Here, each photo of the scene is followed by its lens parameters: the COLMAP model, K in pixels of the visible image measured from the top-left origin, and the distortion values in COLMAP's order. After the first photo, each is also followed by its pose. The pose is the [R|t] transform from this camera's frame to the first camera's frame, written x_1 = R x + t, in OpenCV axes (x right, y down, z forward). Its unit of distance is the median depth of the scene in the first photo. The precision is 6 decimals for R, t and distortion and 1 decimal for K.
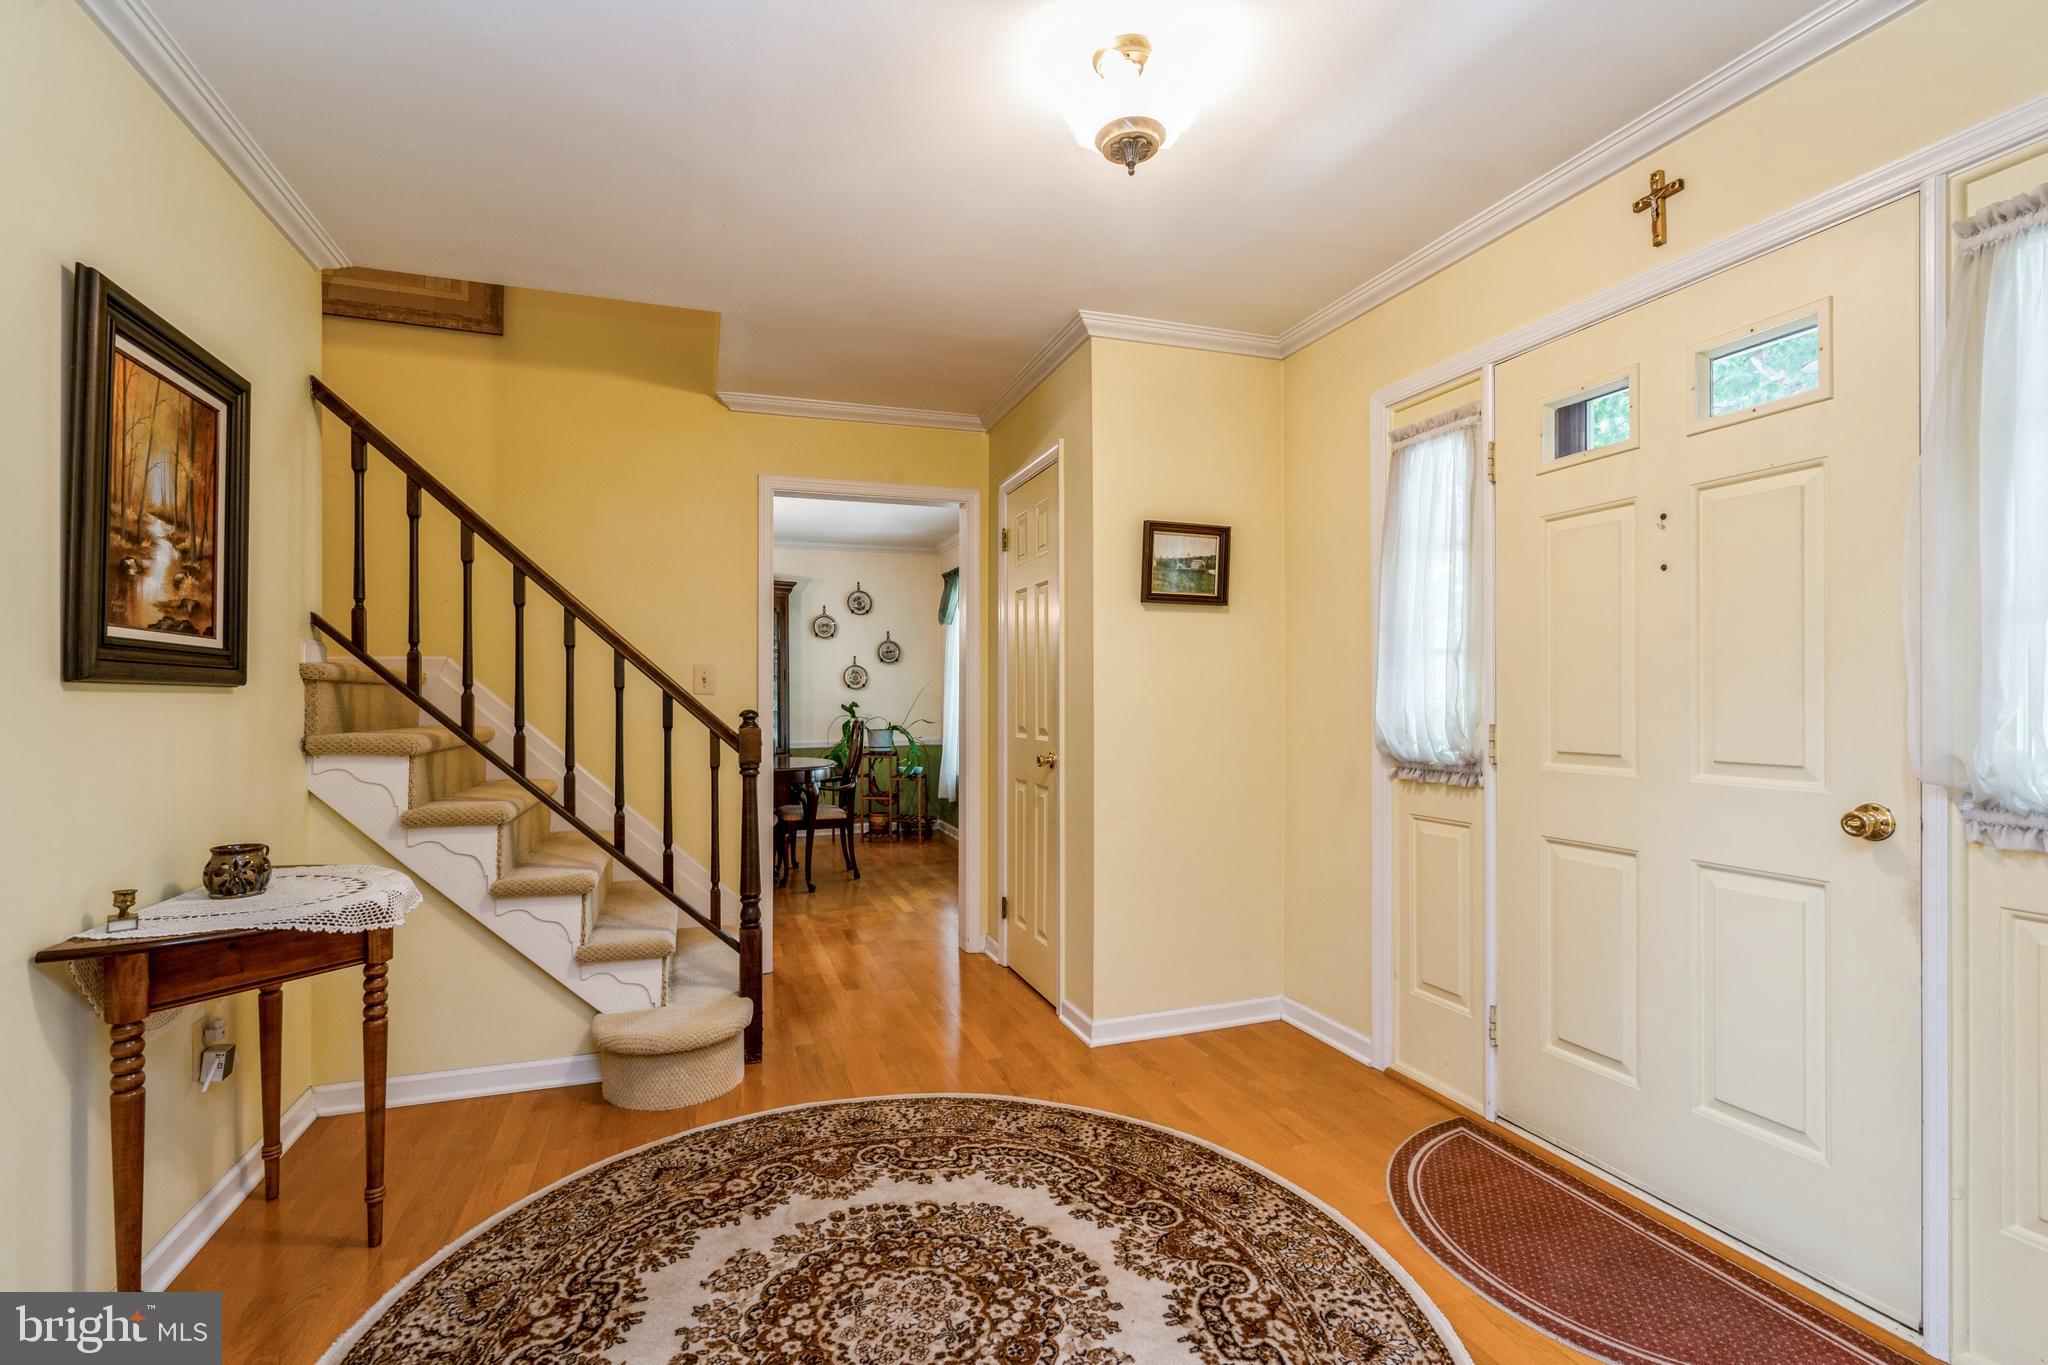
lens RADIAL K [[930.3, 0, 1016.4], [0, 930.3, 699.1], [0, 0, 1]] dist [-0.003411, -0.000370]
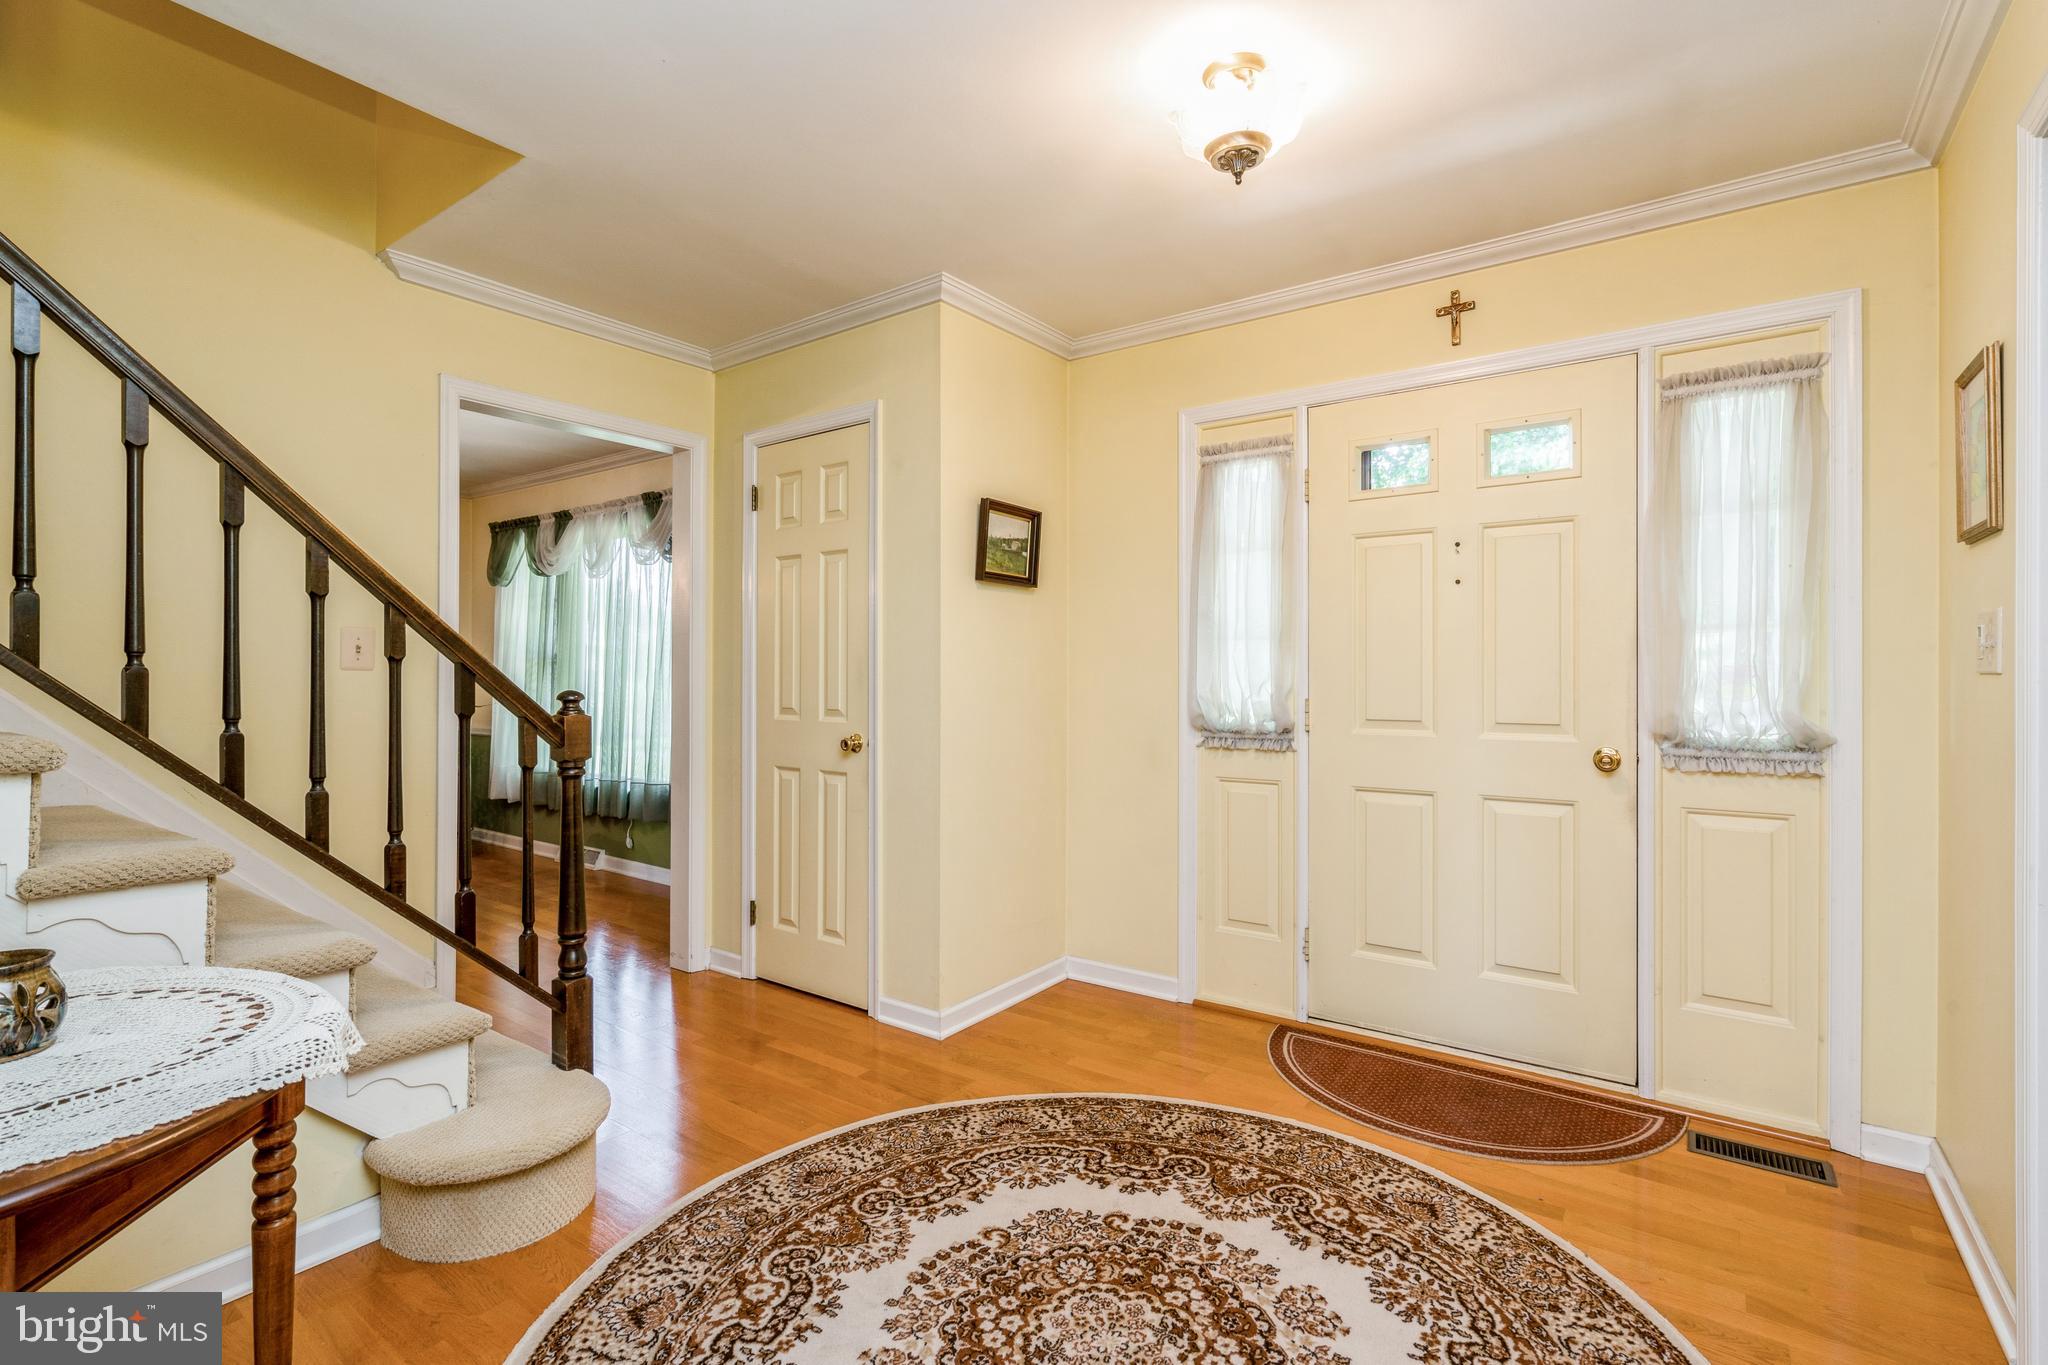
lens RADIAL K [[942.3, 0, 1024.1], [0, 942.3, 673.7], [0, 0, 1]] dist [-0.004047, 0.000003]
pose [[0.822258, 0.004560, 0.569096, -0.540173], [-0.002081, 0.999985, -0.005006, 0.001269], [-0.569111, 0.002932, 0.822256, 0.200475]]
